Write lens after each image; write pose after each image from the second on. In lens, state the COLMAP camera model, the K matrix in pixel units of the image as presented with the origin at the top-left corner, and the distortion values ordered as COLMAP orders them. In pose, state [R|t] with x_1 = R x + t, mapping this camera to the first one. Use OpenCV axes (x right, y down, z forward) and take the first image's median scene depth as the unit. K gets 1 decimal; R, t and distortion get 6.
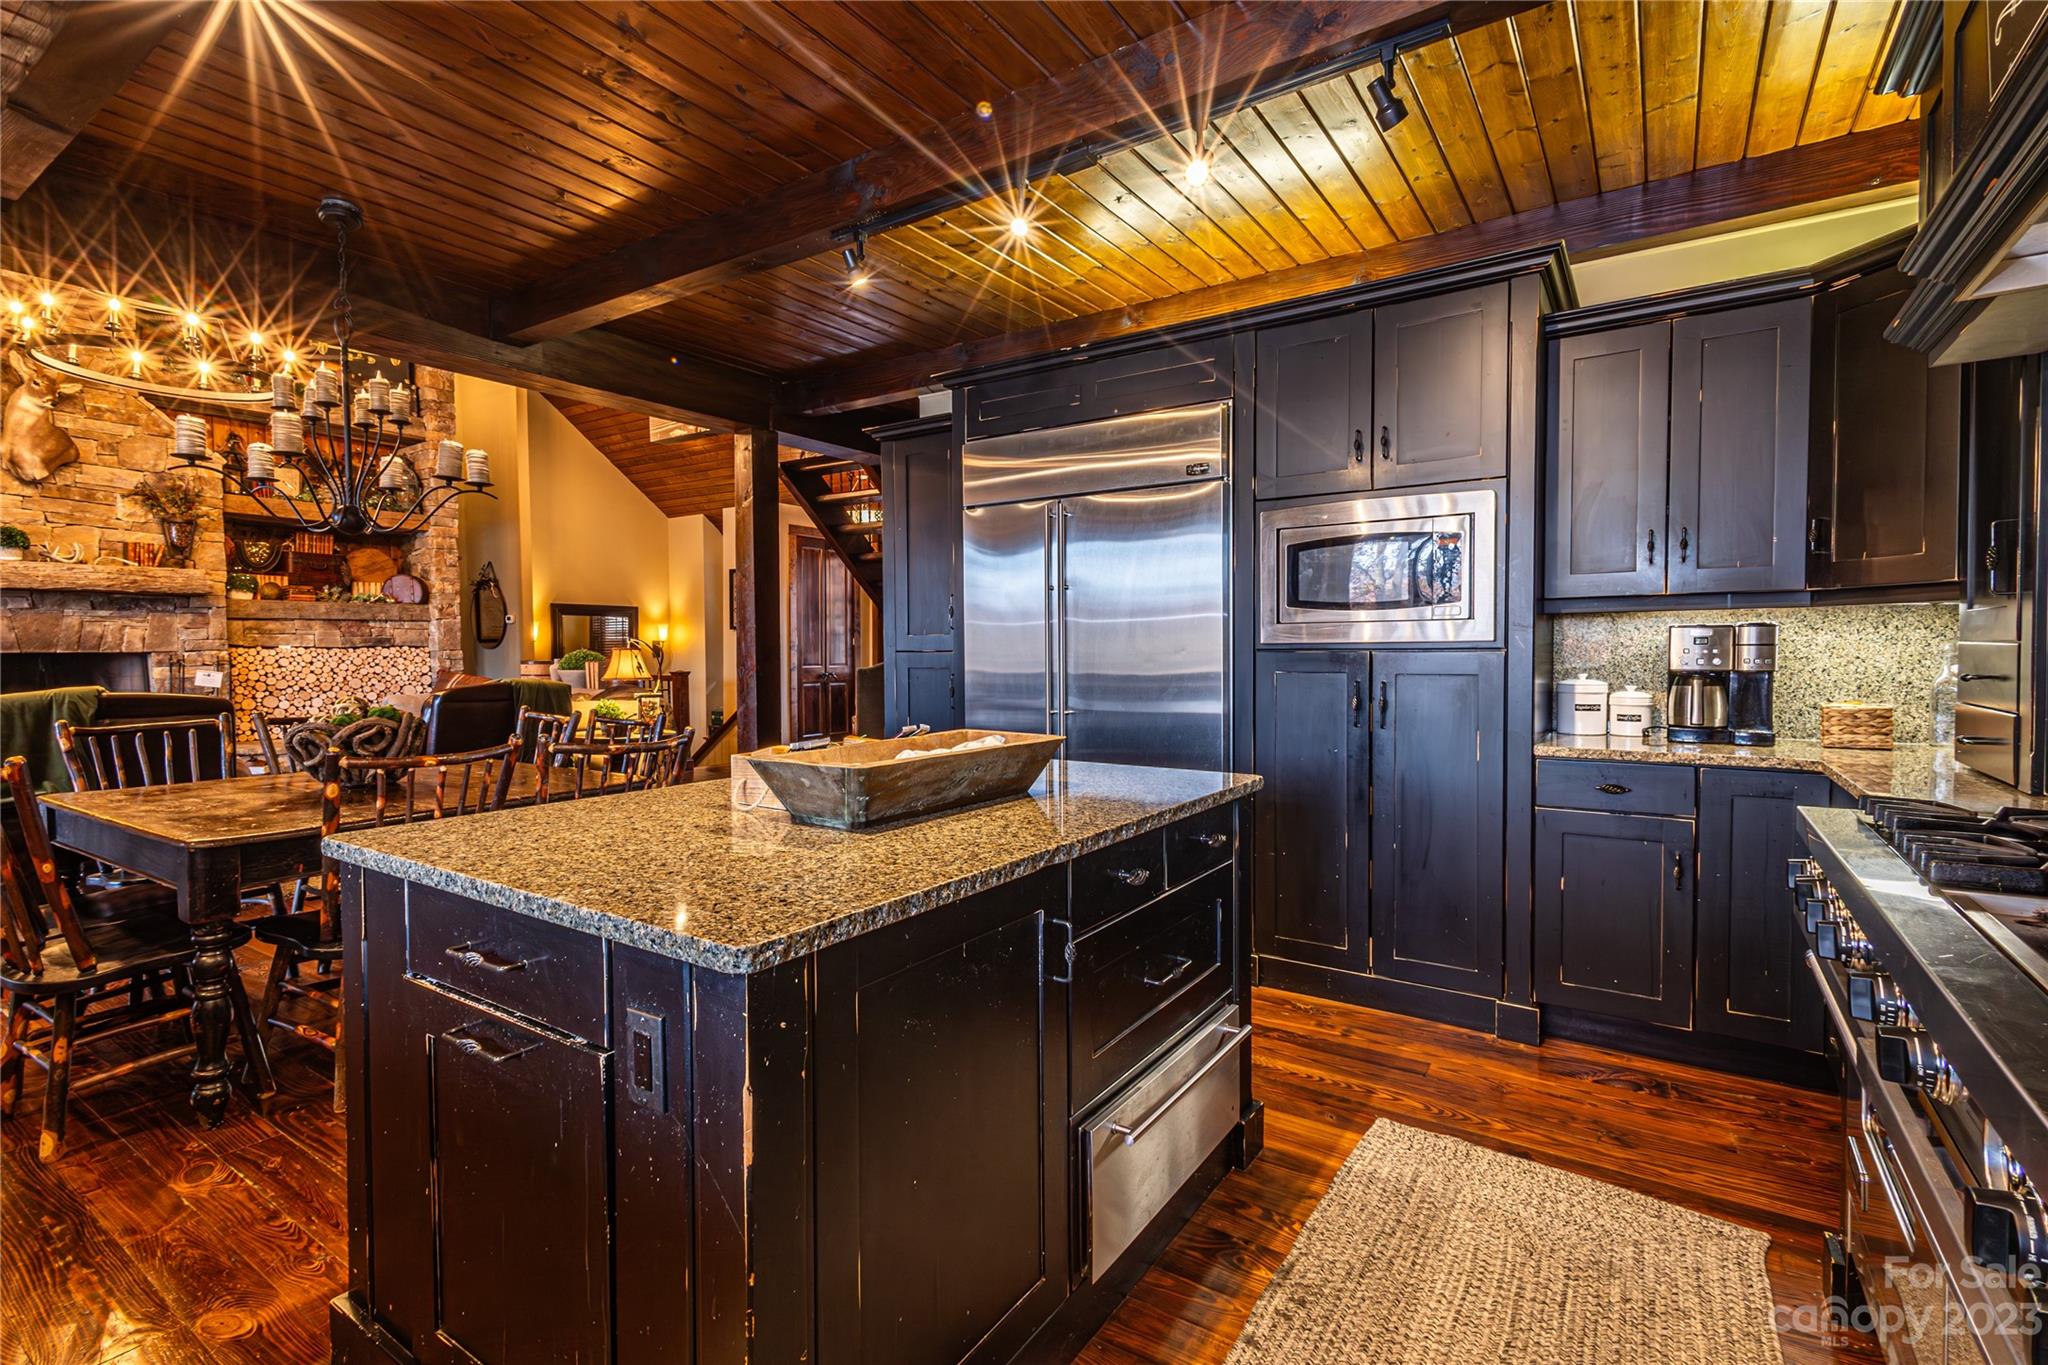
lens RADIAL K [[939.2, 0, 1028.3], [0, 939.2, 677.7], [0, 0, 1]] dist [0.010090, -0.003259]
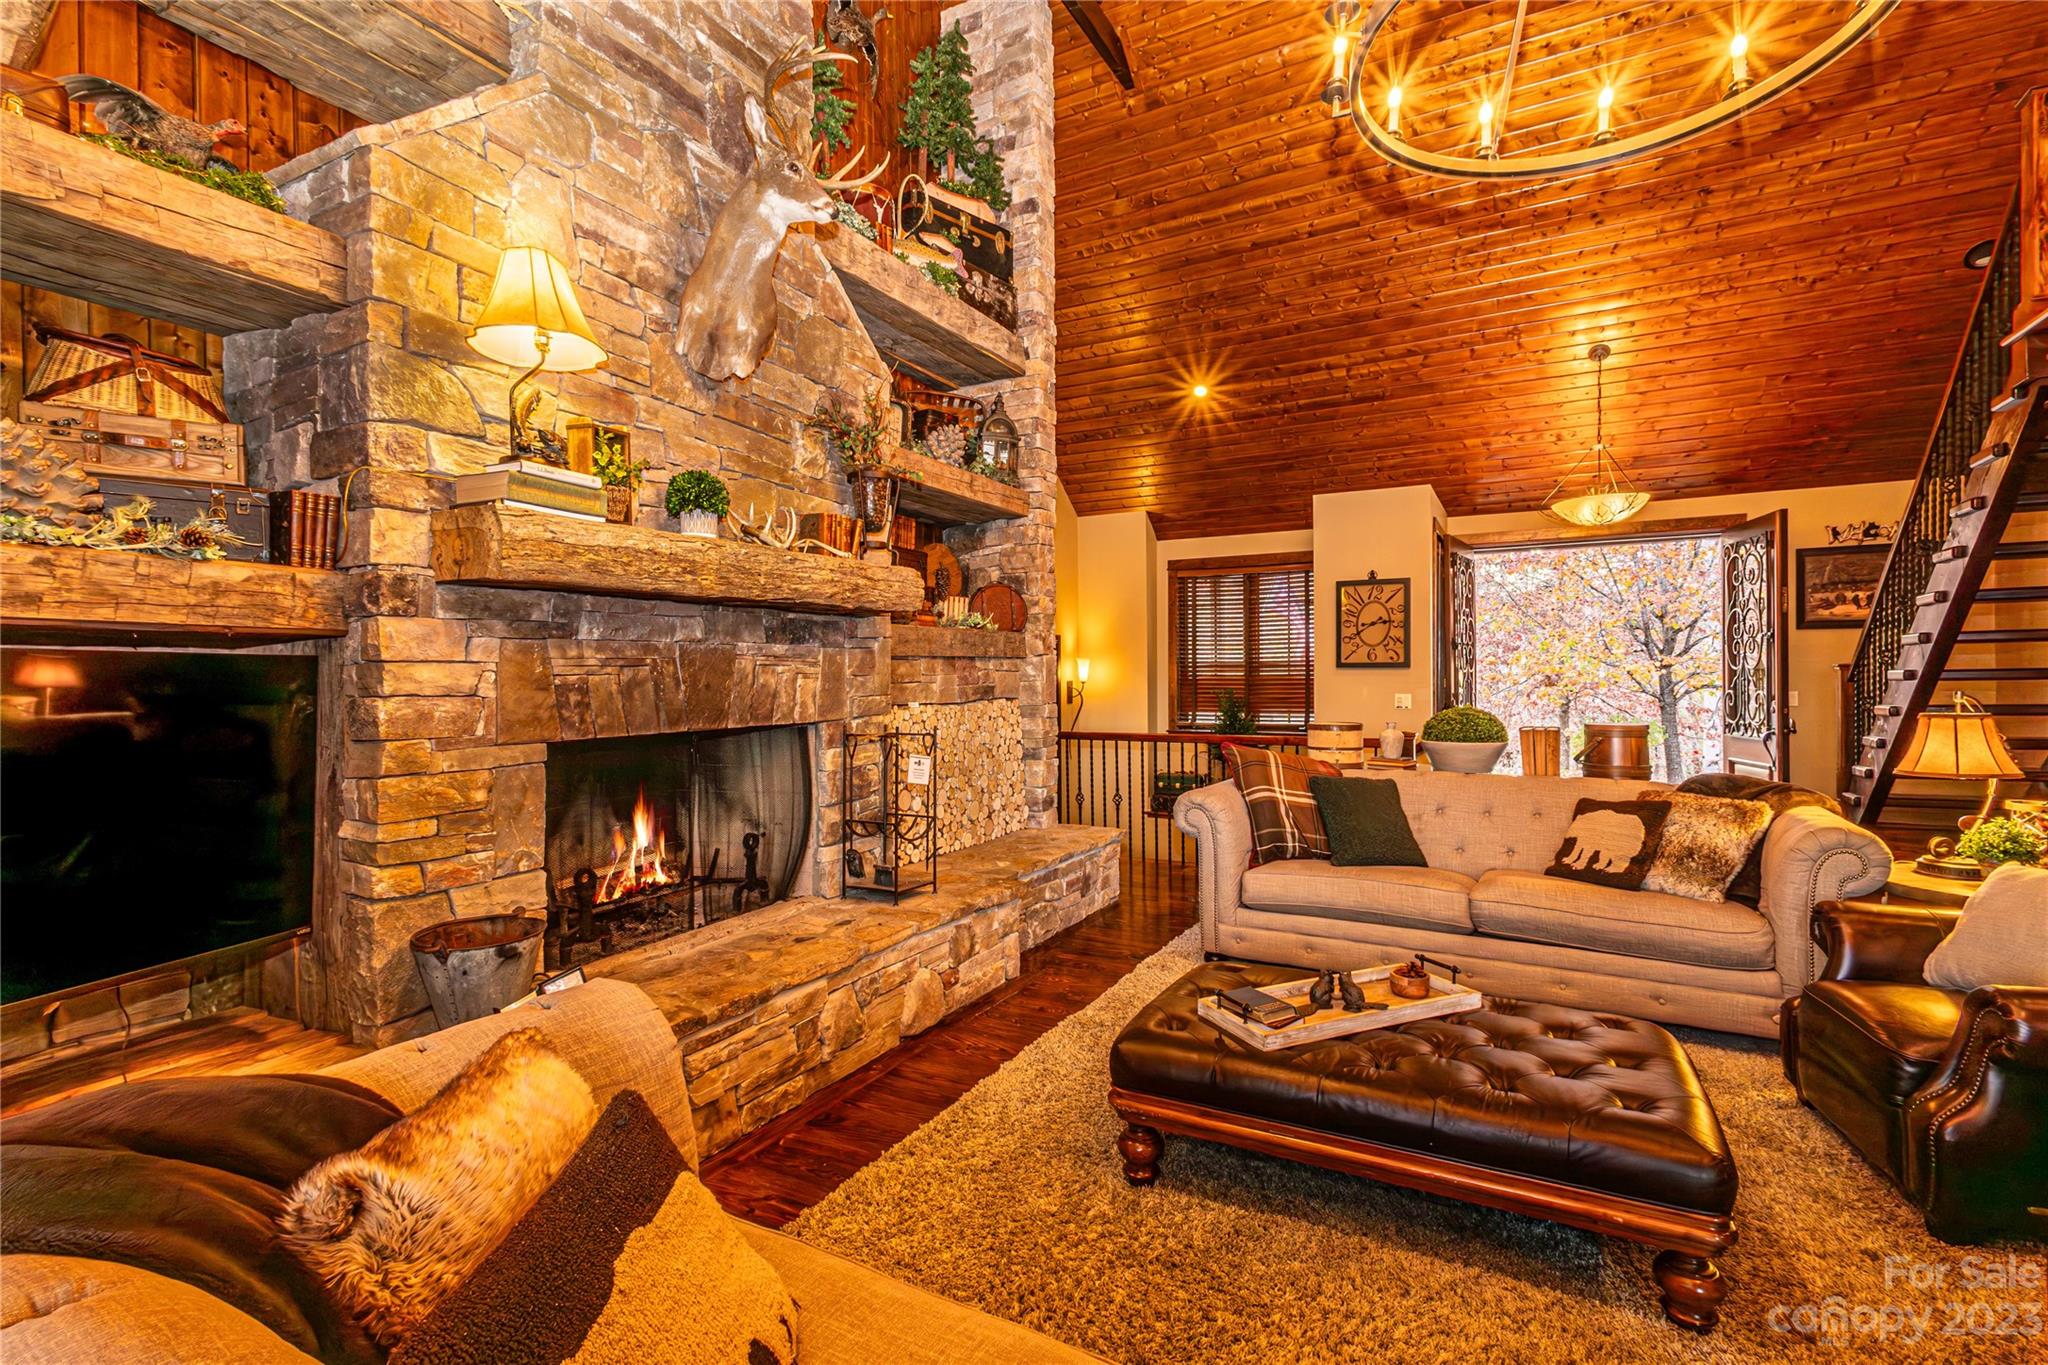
lens RADIAL K [[939.2, 0, 1020.3], [0, 939.2, 681.3], [0, 0, 1]] dist [0.010090, -0.003259]
pose [[0.996510, -0.006443, 0.083226, -0.782692], [0.008605, 0.999634, -0.025646, -0.031931], [-0.083031, 0.026272, 0.996201, 0.420062]]
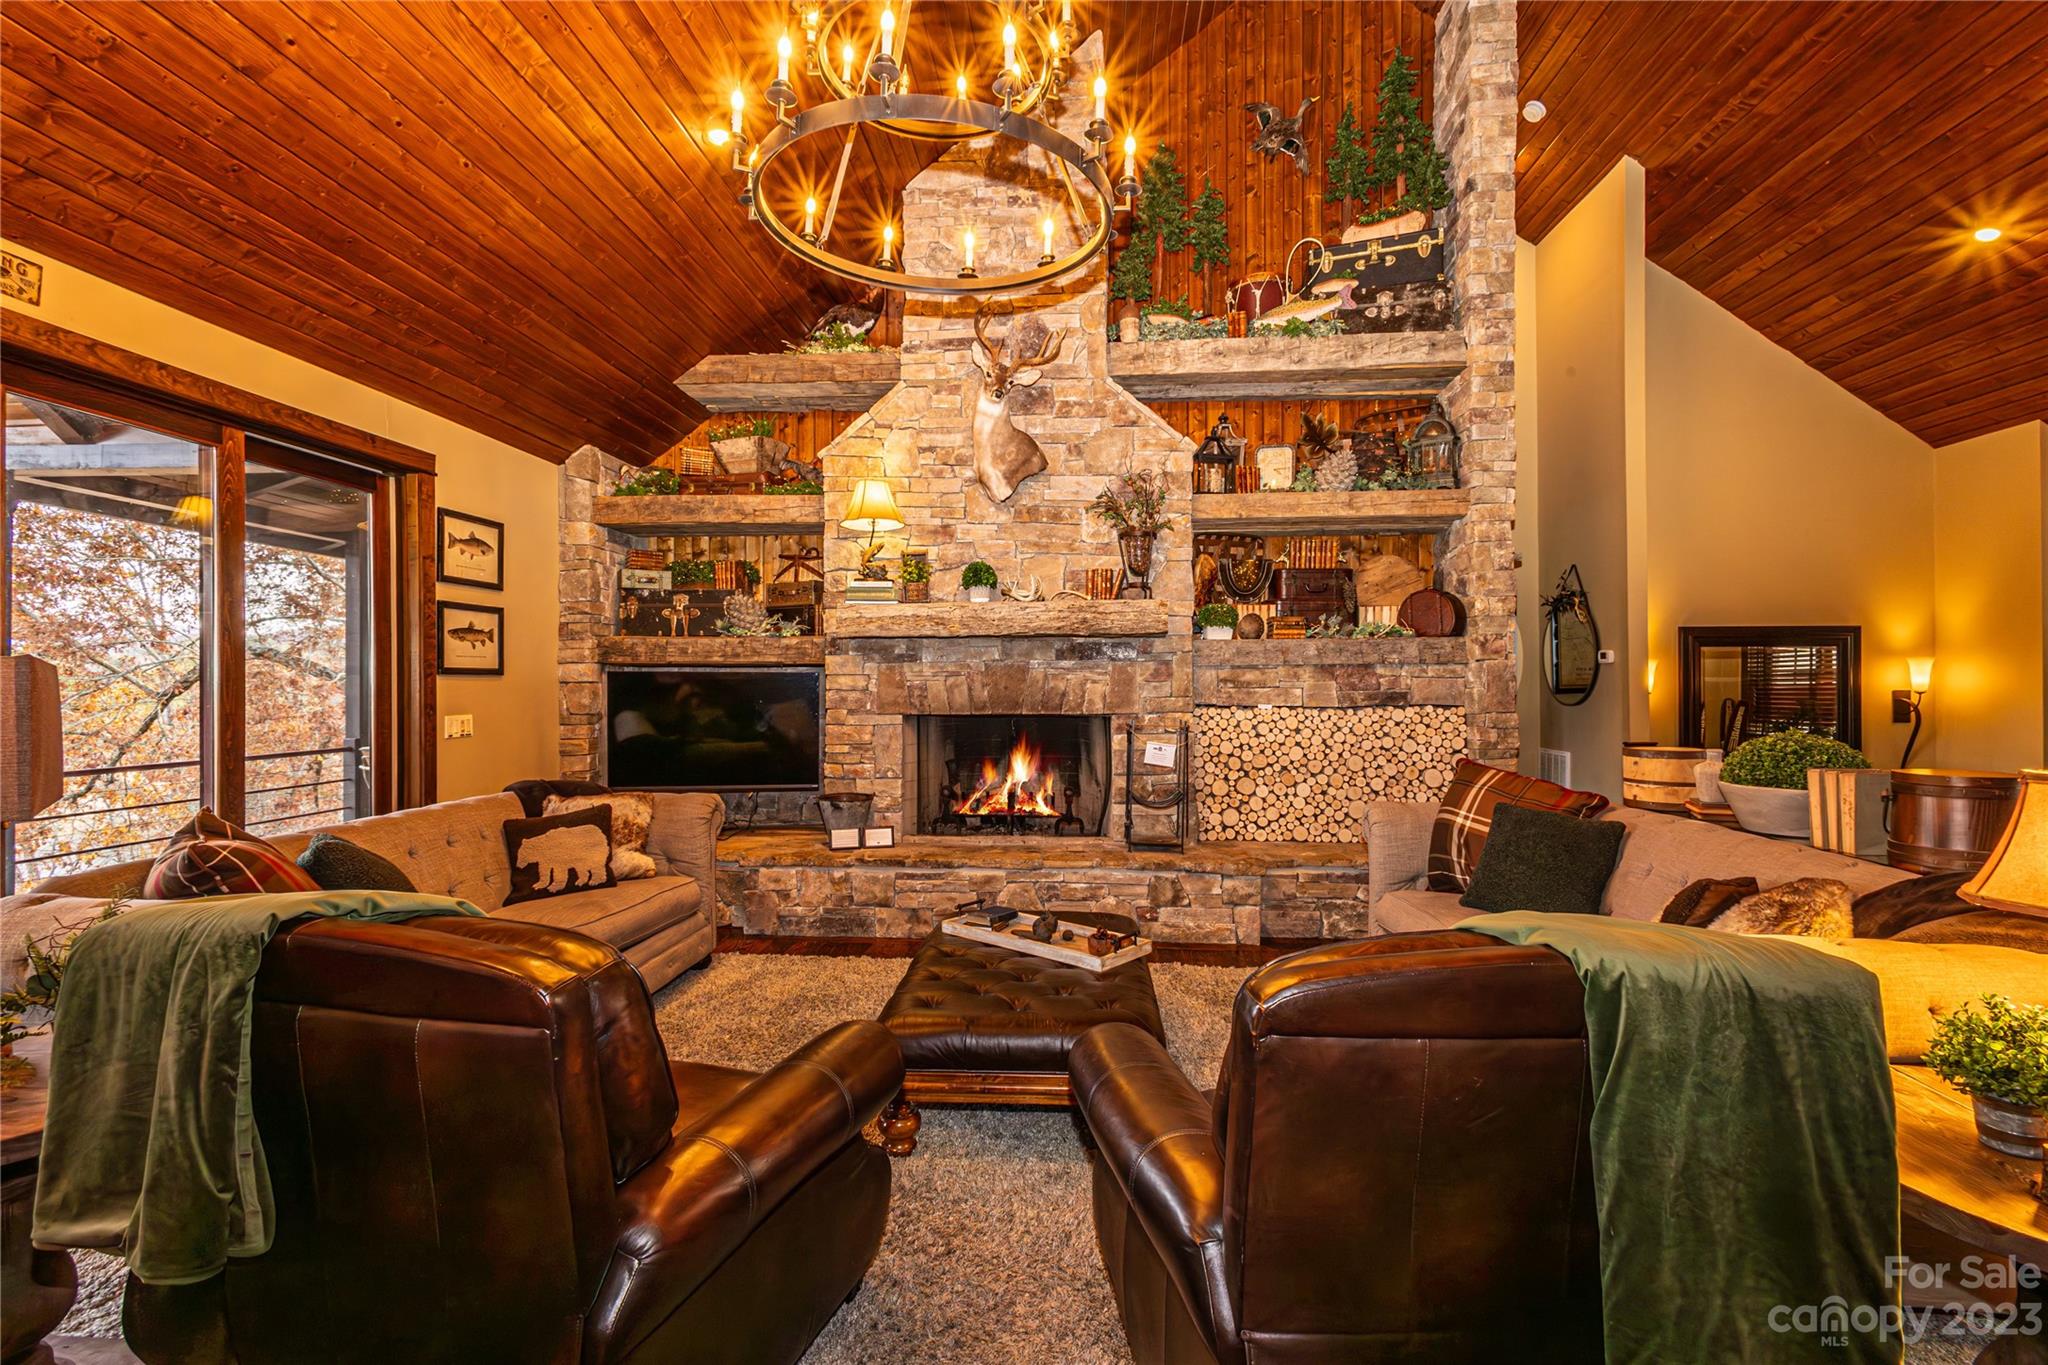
lens RADIAL K [[939.2, 0, 1027.1], [0, 939.2, 682.0], [0, 0, 1]] dist [0.010090, -0.003259]
pose [[0.489090, -0.003280, -0.872227, -0.281466], [-0.027386, 0.999442, -0.019115, -0.033143], [0.871803, 0.033235, 0.488727, 0.523543]]
